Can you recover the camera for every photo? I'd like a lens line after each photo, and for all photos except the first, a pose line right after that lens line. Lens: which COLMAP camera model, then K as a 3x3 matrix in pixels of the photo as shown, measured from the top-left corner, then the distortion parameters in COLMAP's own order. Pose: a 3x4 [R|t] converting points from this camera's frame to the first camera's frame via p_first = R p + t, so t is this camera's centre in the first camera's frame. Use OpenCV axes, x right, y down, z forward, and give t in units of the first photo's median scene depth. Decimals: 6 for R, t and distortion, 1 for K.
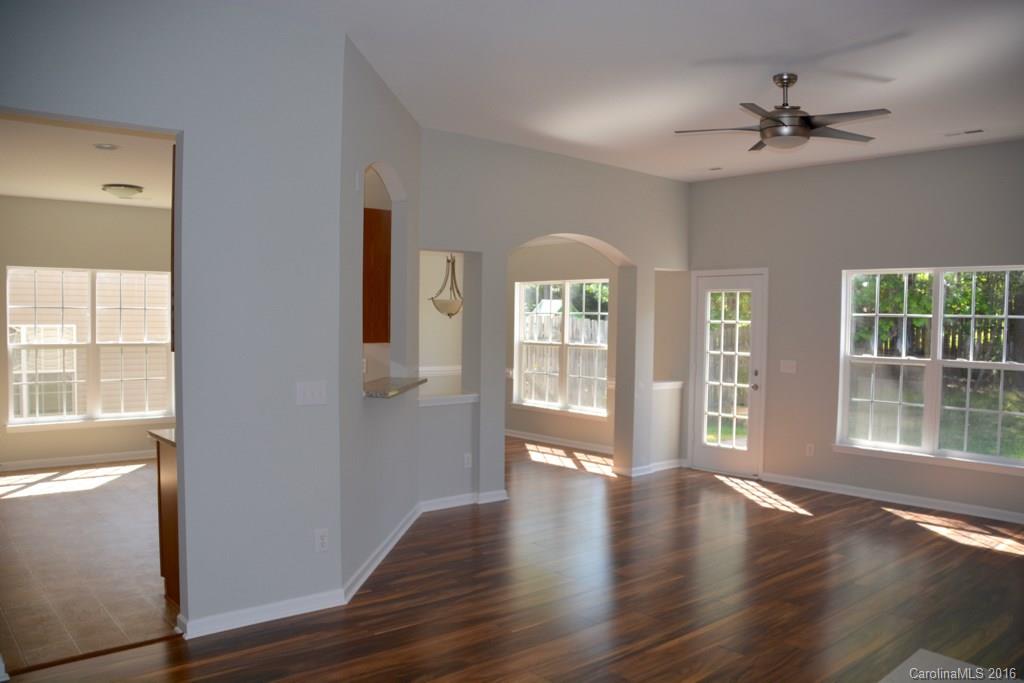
lens RADIAL K [[799.7, 0, 512.0], [0, 799.7, 341.5], [0, 0, 1]] dist [-0.166571, 0.086840]
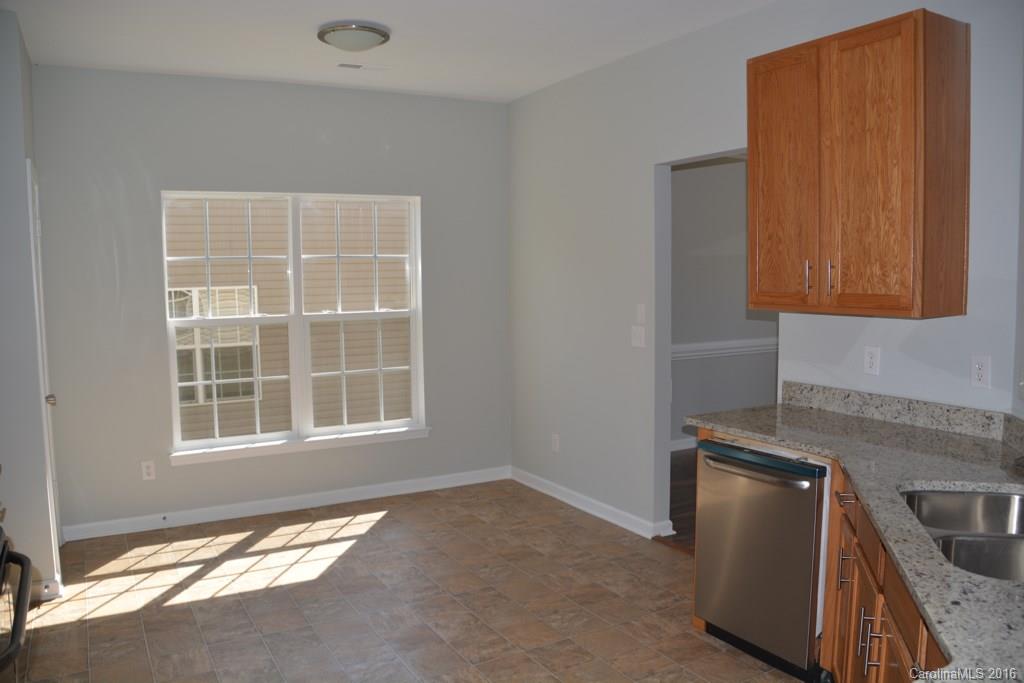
lens RADIAL K [[799.7, 0, 512.0], [0, 799.7, 341.5], [0, 0, 1]] dist [-0.166571, 0.086840]
pose [[0.981192, -0.005844, -0.192946, -0.257227], [0.017268, 0.998191, 0.057582, -0.010215], [0.192261, -0.059831, 0.979518, 0.412918]]
